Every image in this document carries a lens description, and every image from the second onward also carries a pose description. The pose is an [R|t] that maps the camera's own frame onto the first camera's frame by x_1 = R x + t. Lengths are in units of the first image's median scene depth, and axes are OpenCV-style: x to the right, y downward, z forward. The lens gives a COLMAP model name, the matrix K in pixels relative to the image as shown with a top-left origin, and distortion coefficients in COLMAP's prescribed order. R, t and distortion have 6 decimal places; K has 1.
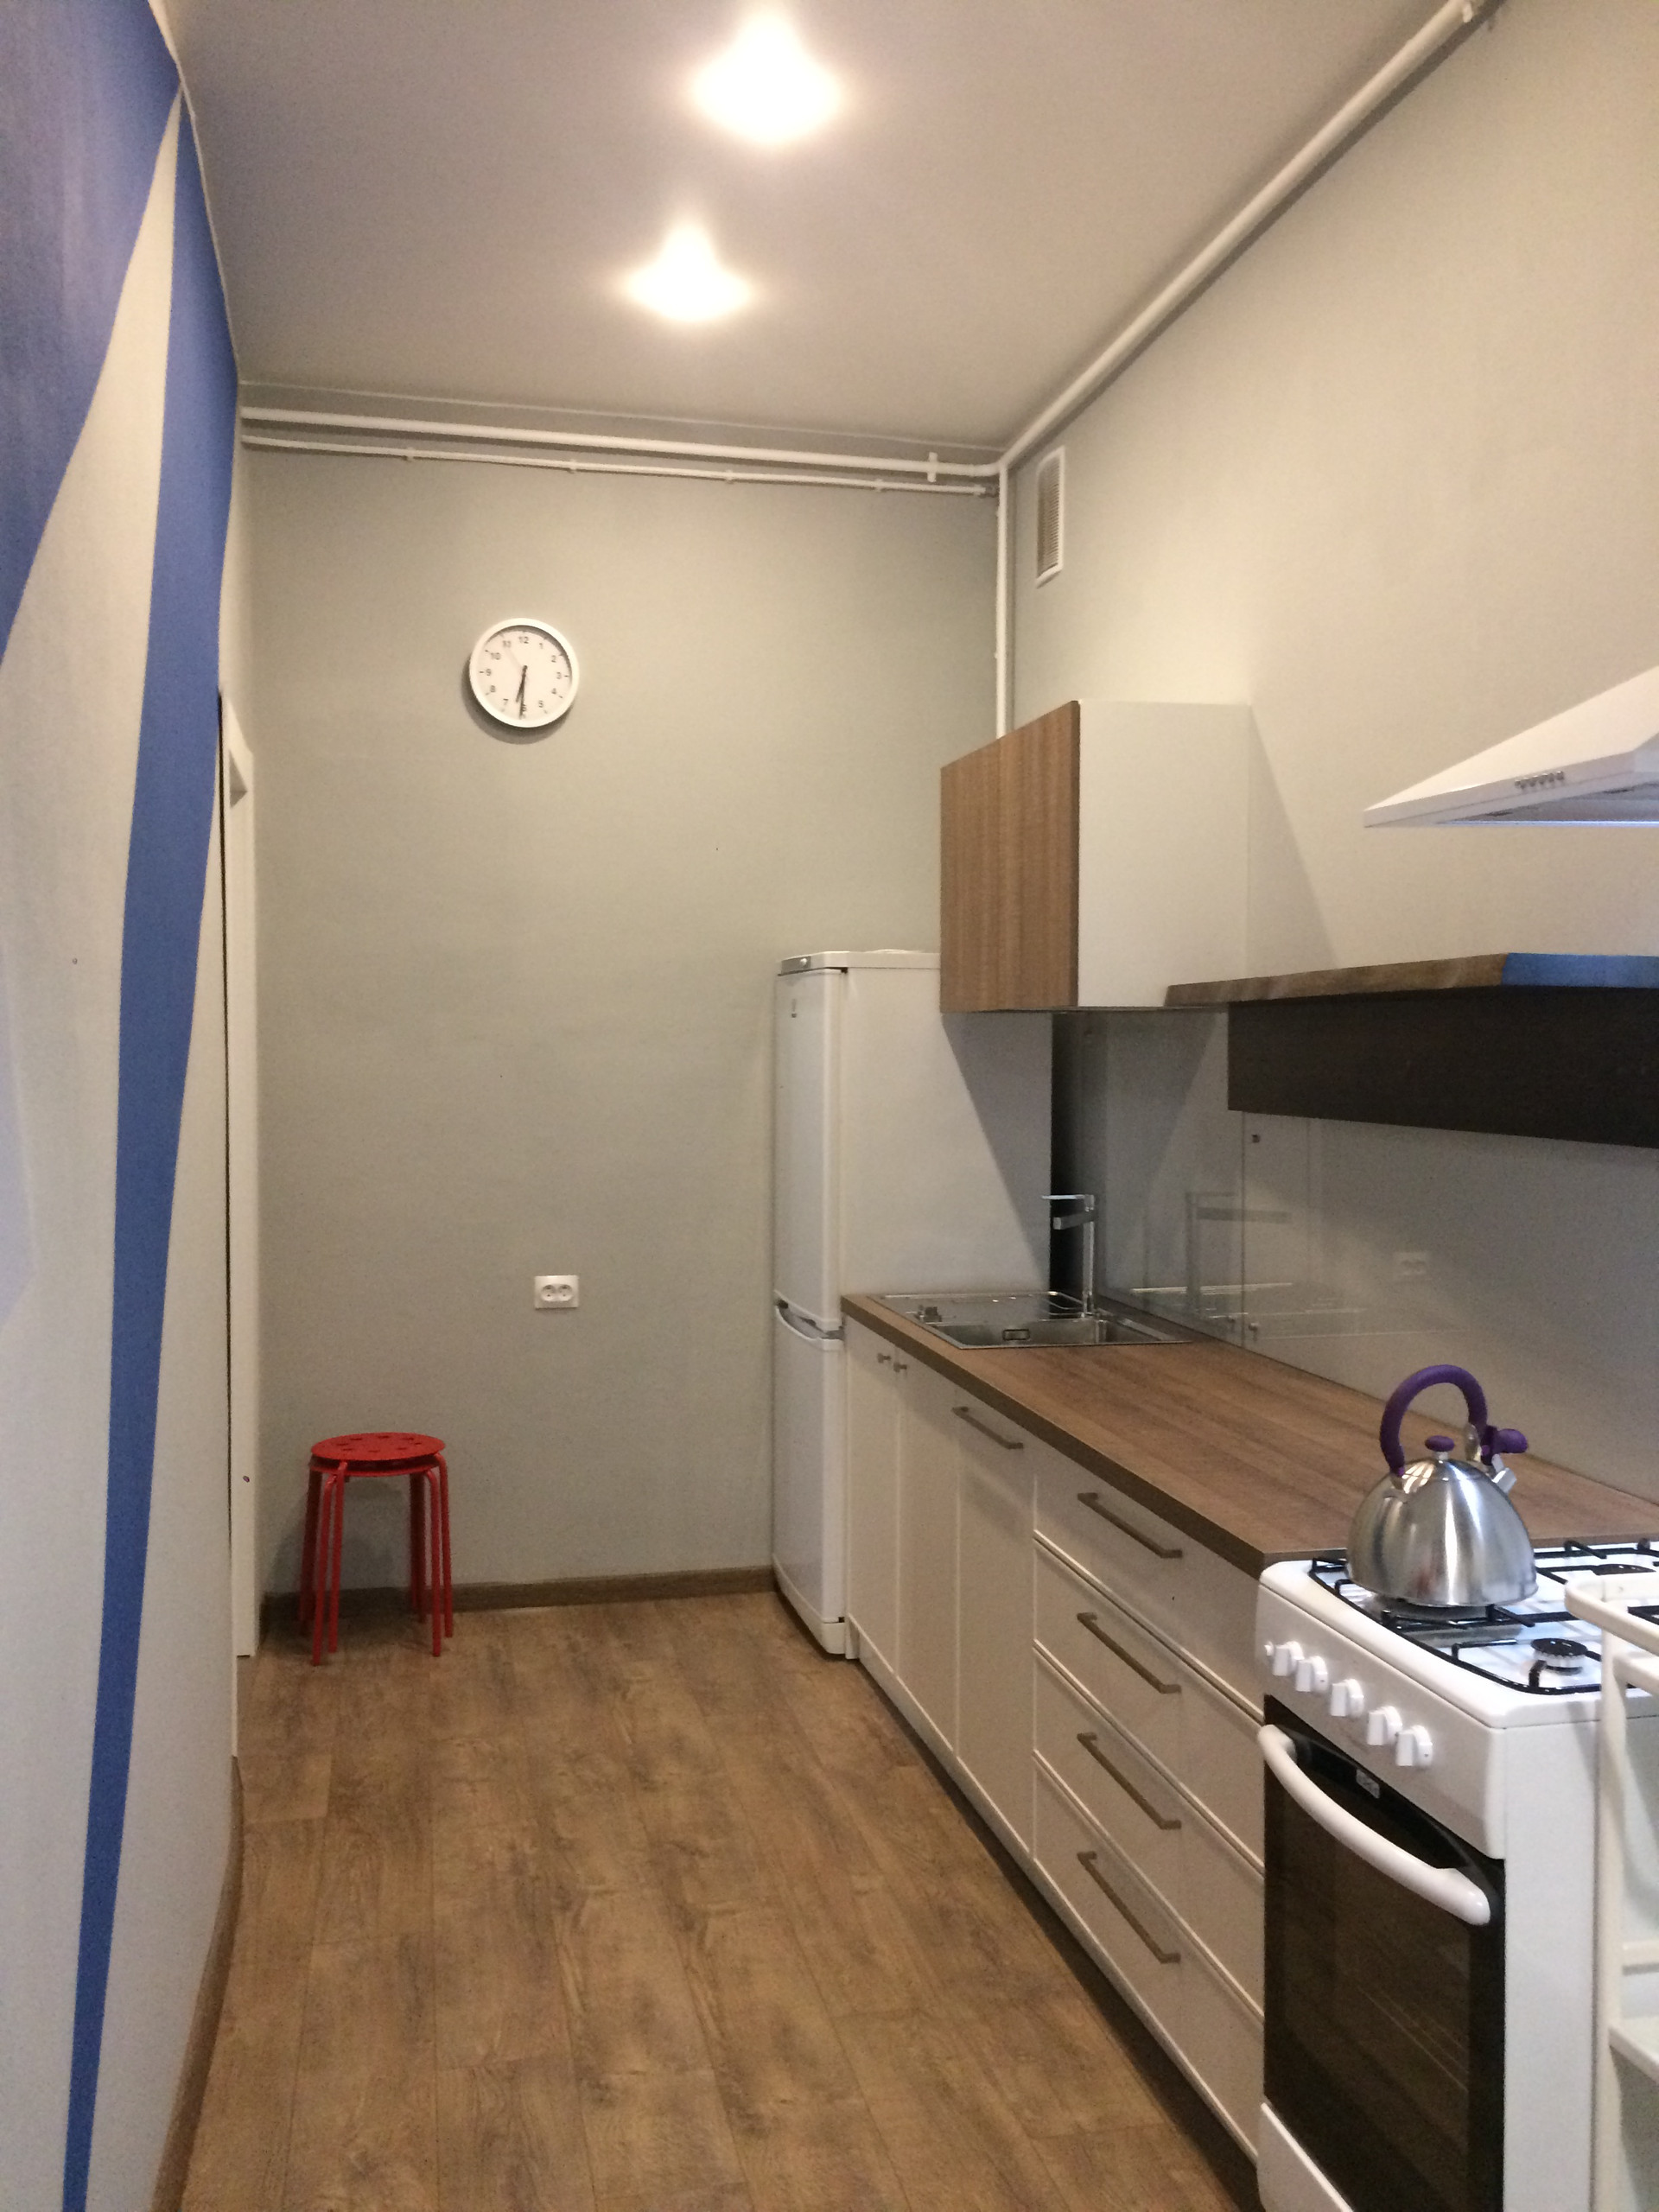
lens RADIAL K [[1908.9, 0, 805.6], [0, 1908.9, 1120.1], [0, 0, 1]] dist [0.050729, 0.001955]
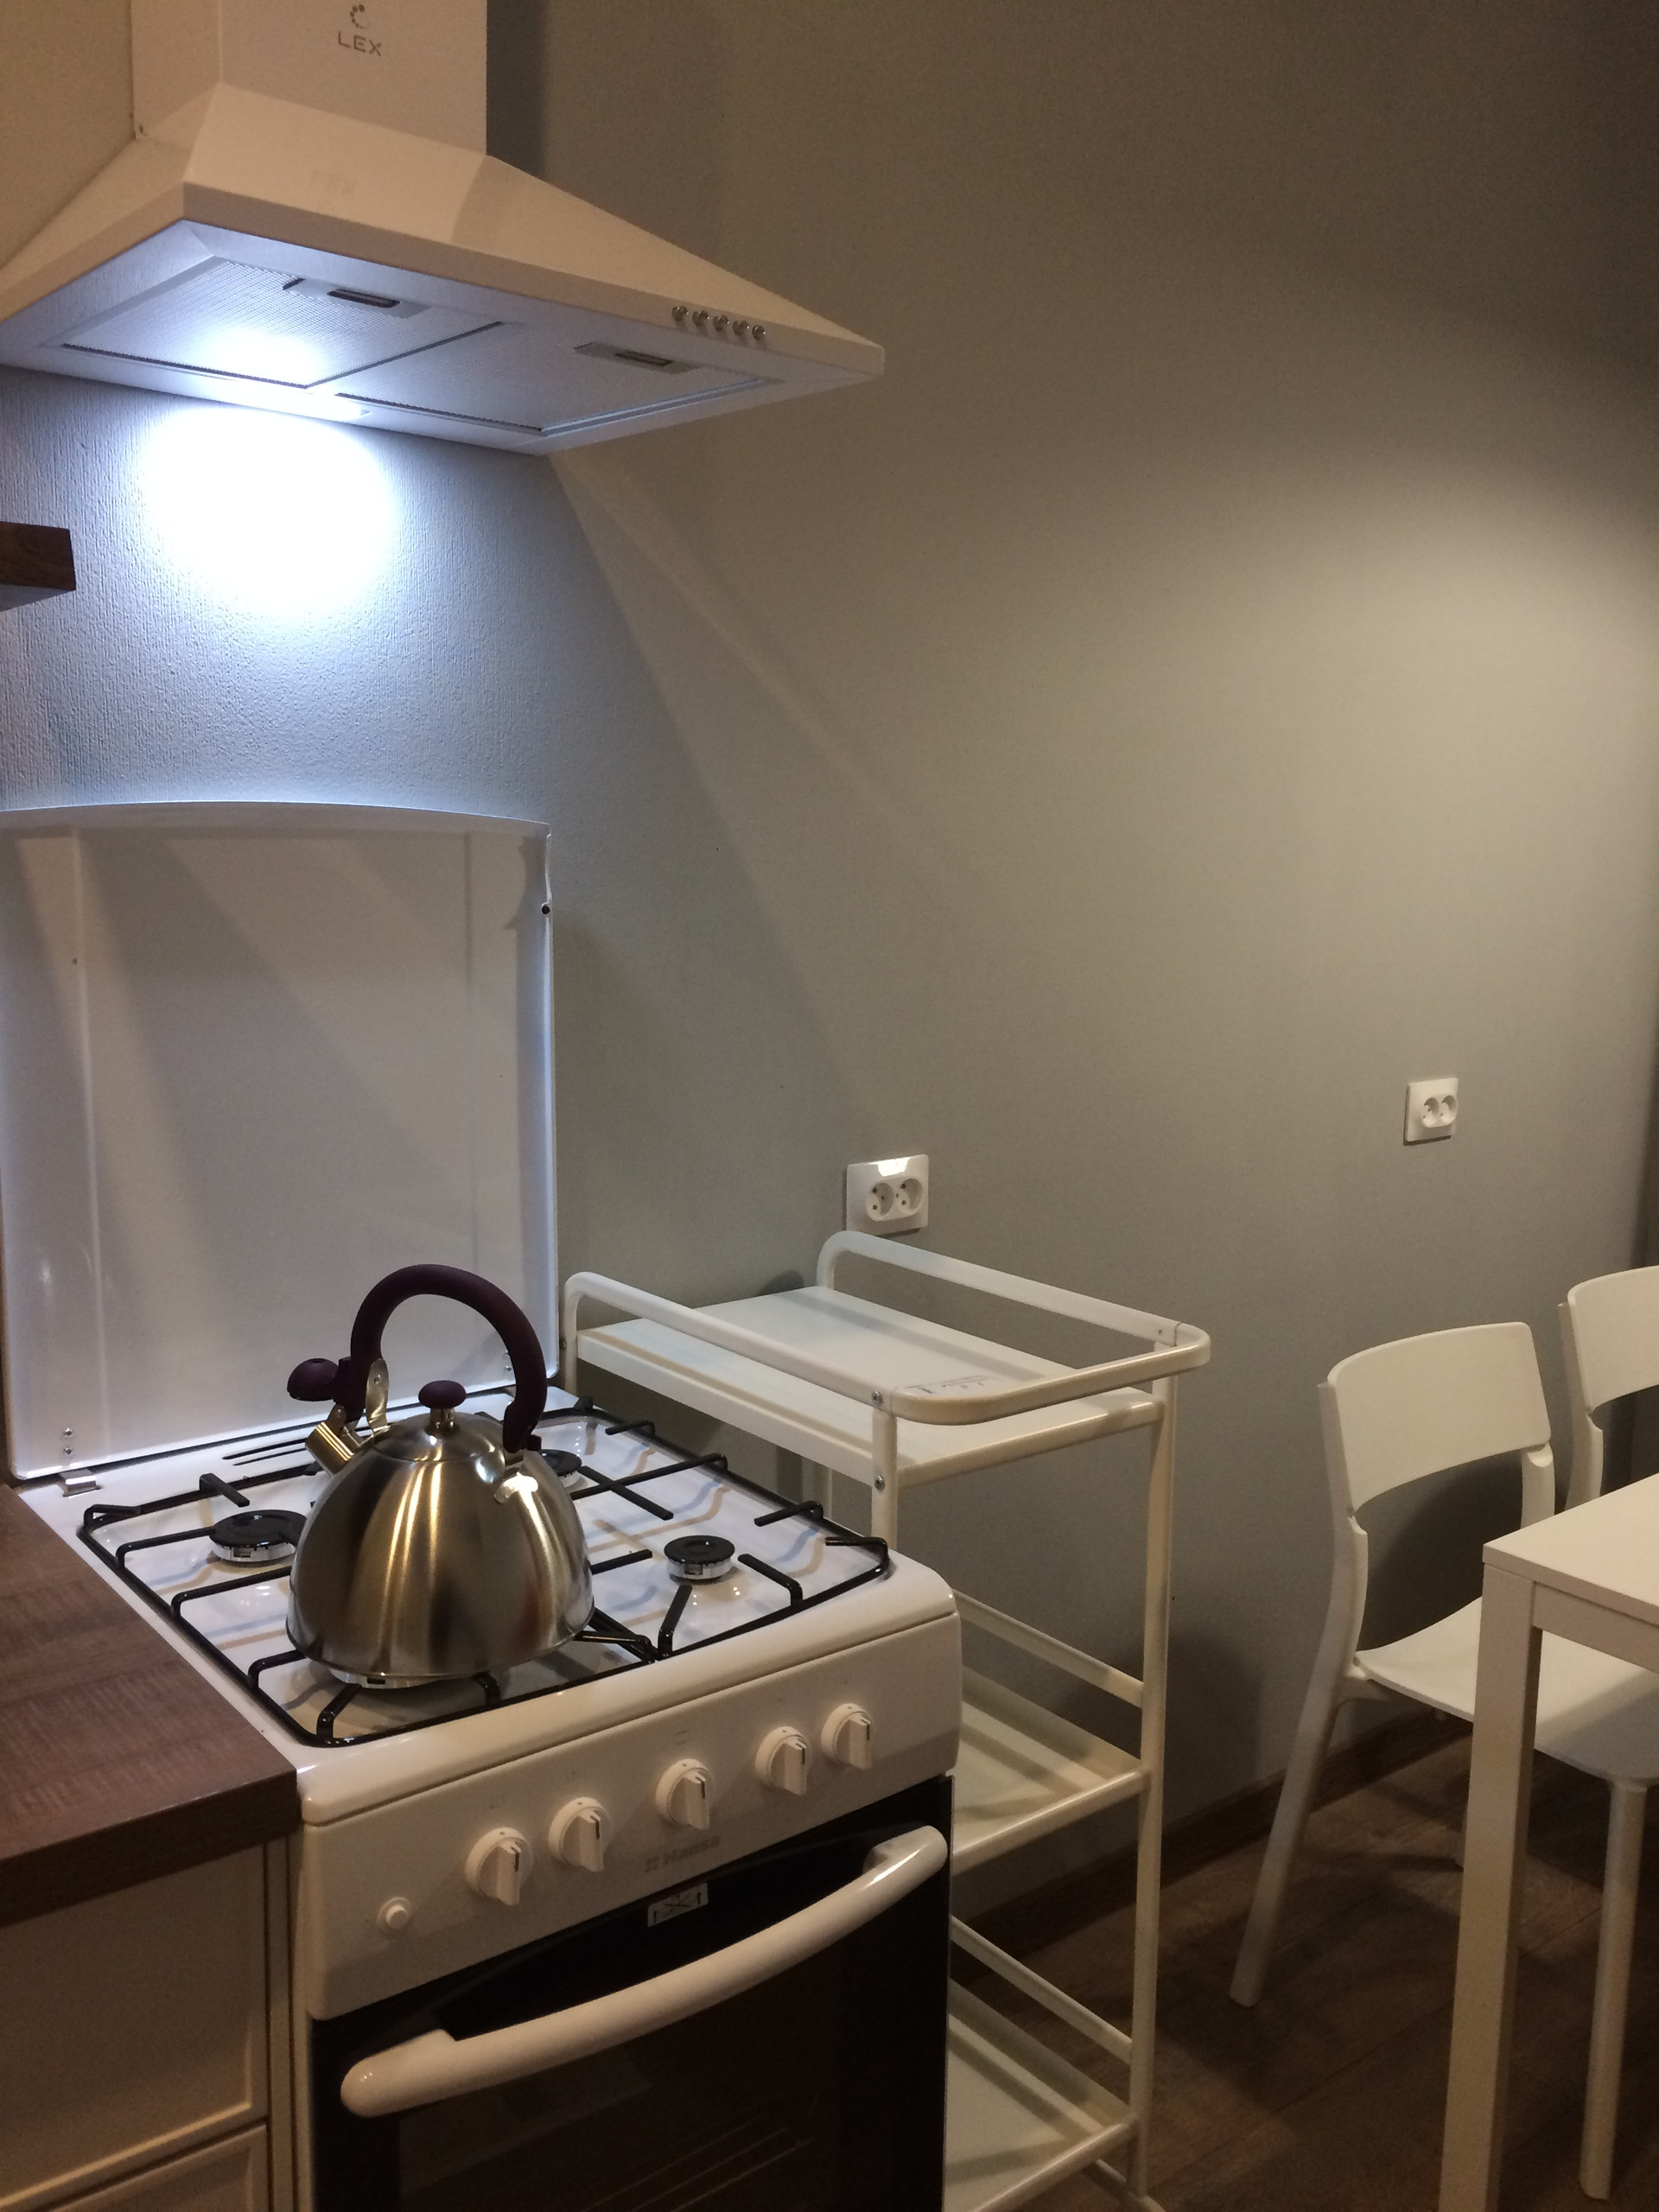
lens RADIAL K [[1918.9, 0, 828.4], [0, 1918.9, 1114.0], [0, 0, 1]] dist [0.081807, -0.112895]
pose [[-0.459297, -0.144335, 0.876478, -0.182098], [0.012988, 0.985514, 0.169097, -0.013551], [-0.888188, 0.089049, -0.450769, 0.882308]]
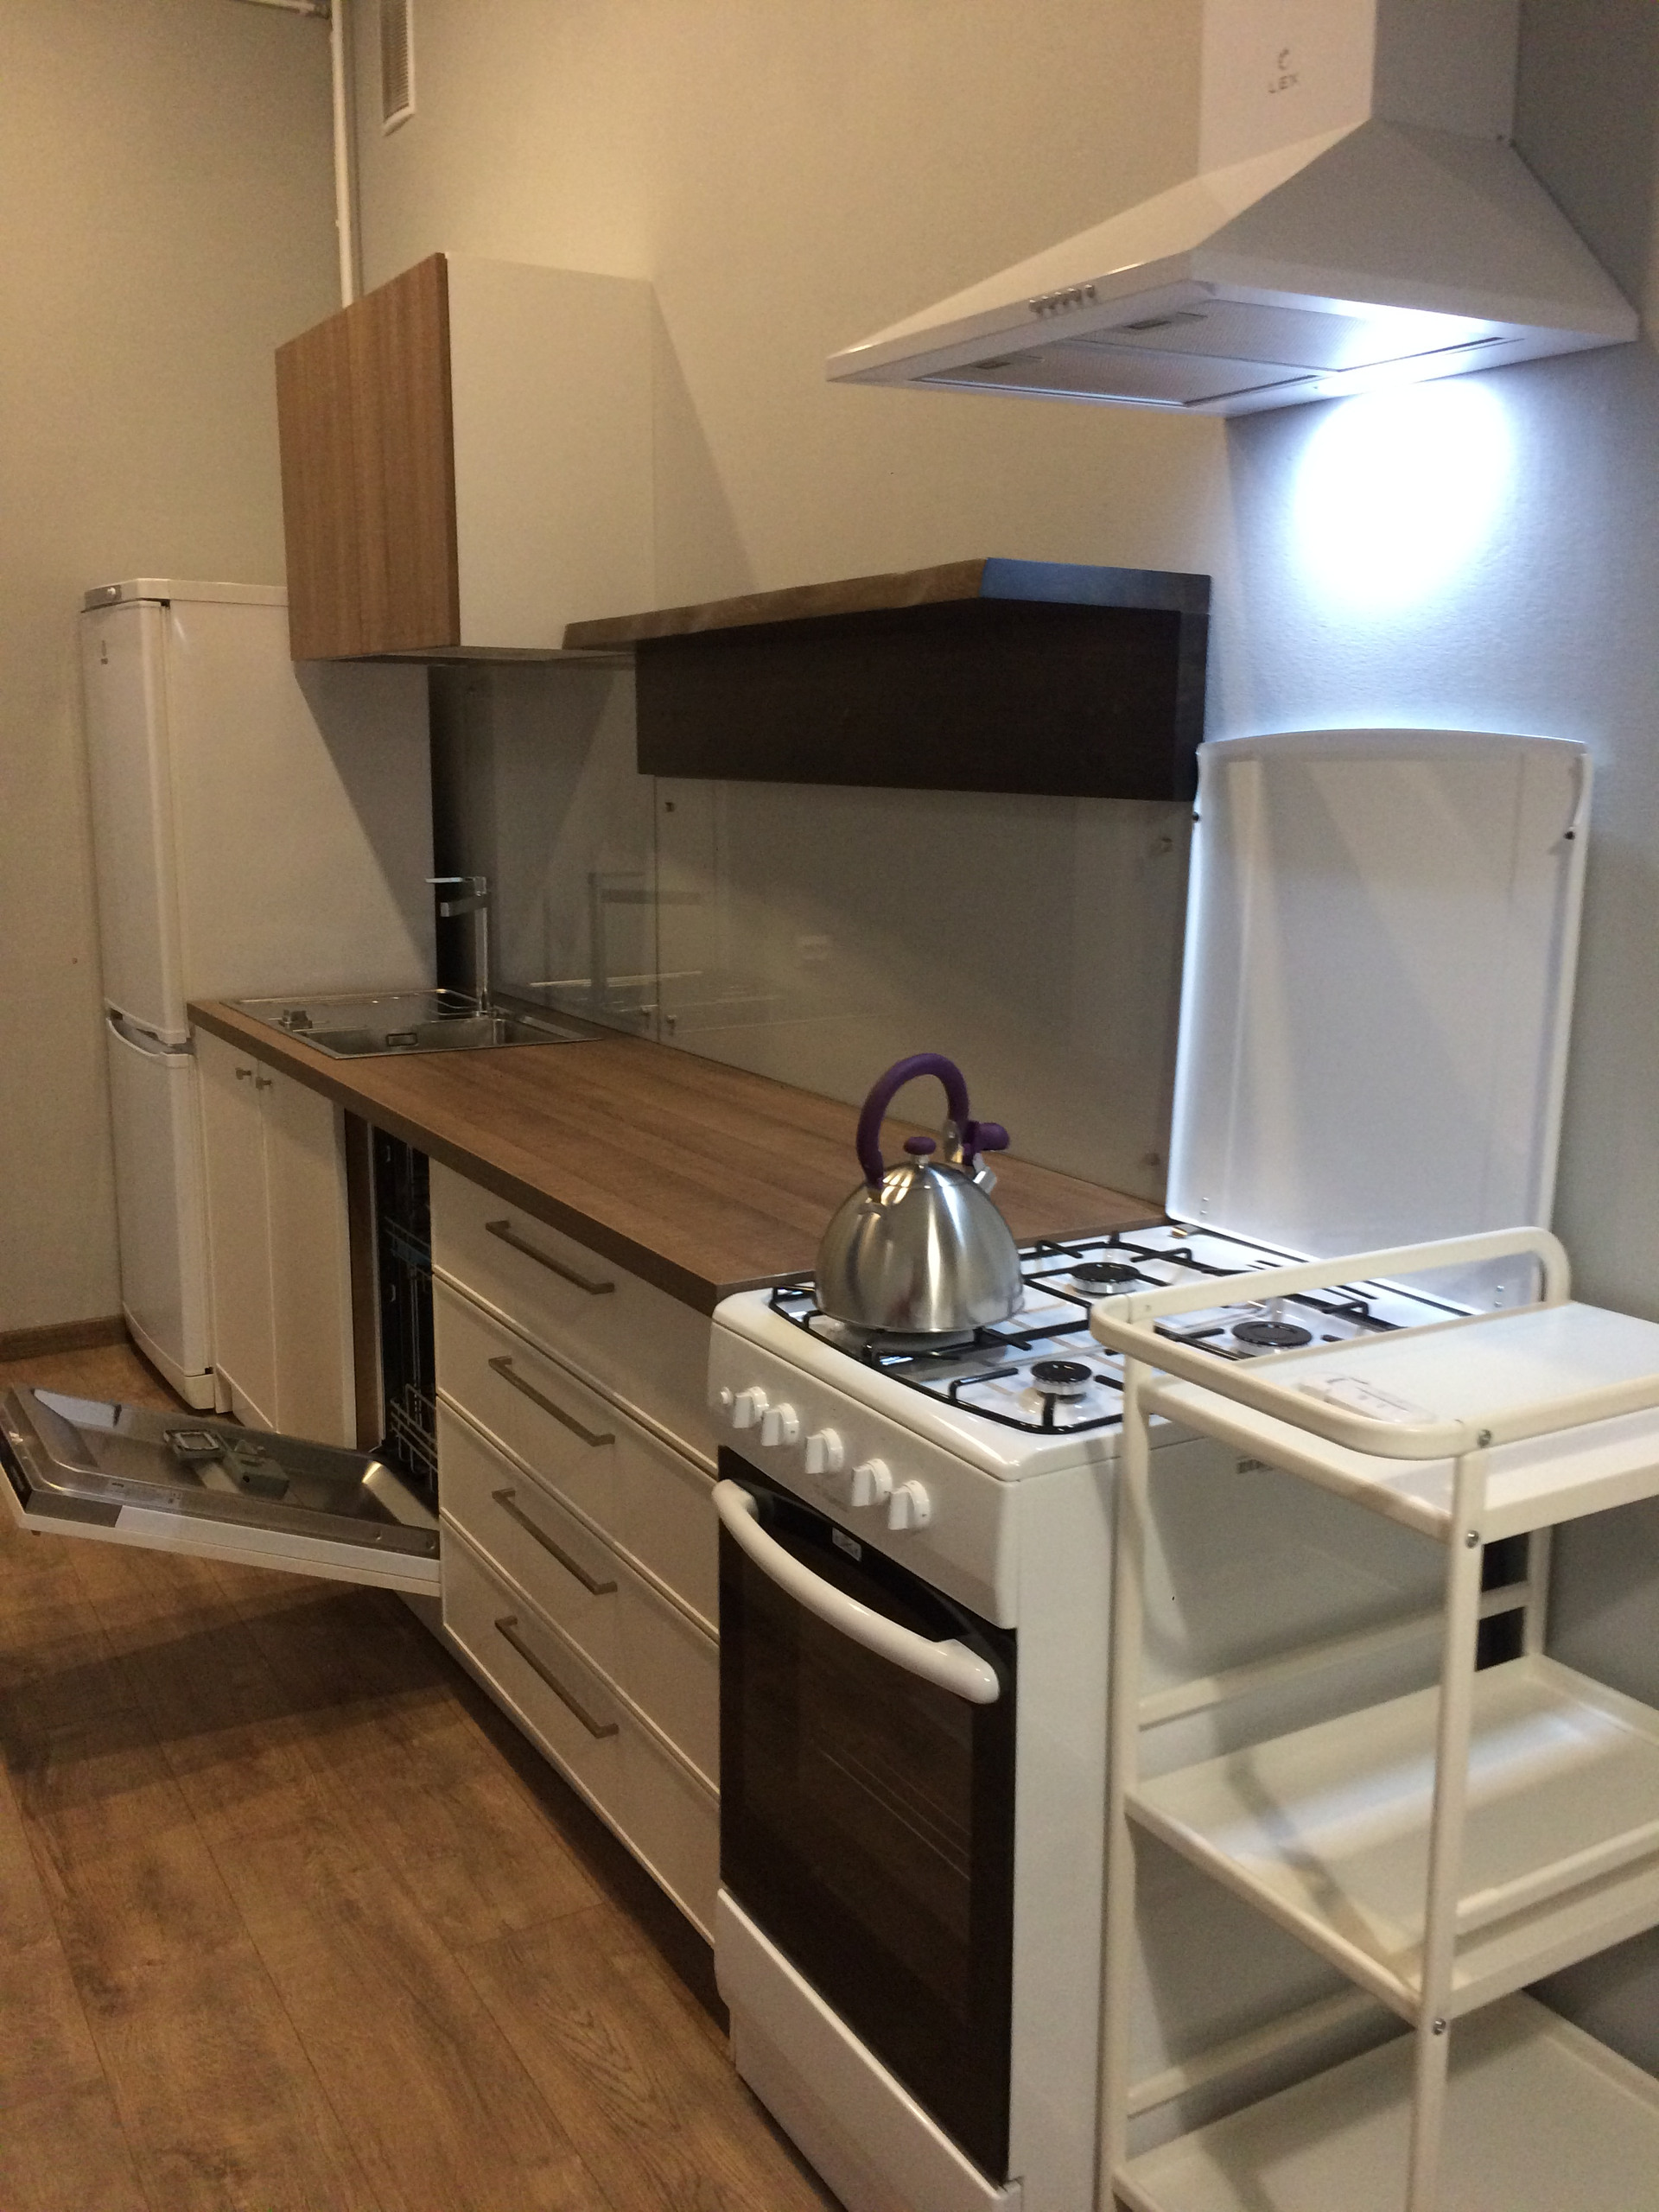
lens RADIAL K [[1918.9, 0, 828.4], [0, 1918.9, 1114.0], [0, 0, 1]] dist [0.081807, -0.112895]
pose [[0.945117, -0.055883, 0.321919, 0.014624], [0.005942, 0.988042, 0.154071, 0.017852], [-0.326679, -0.143702, 0.934147, 0.169539]]
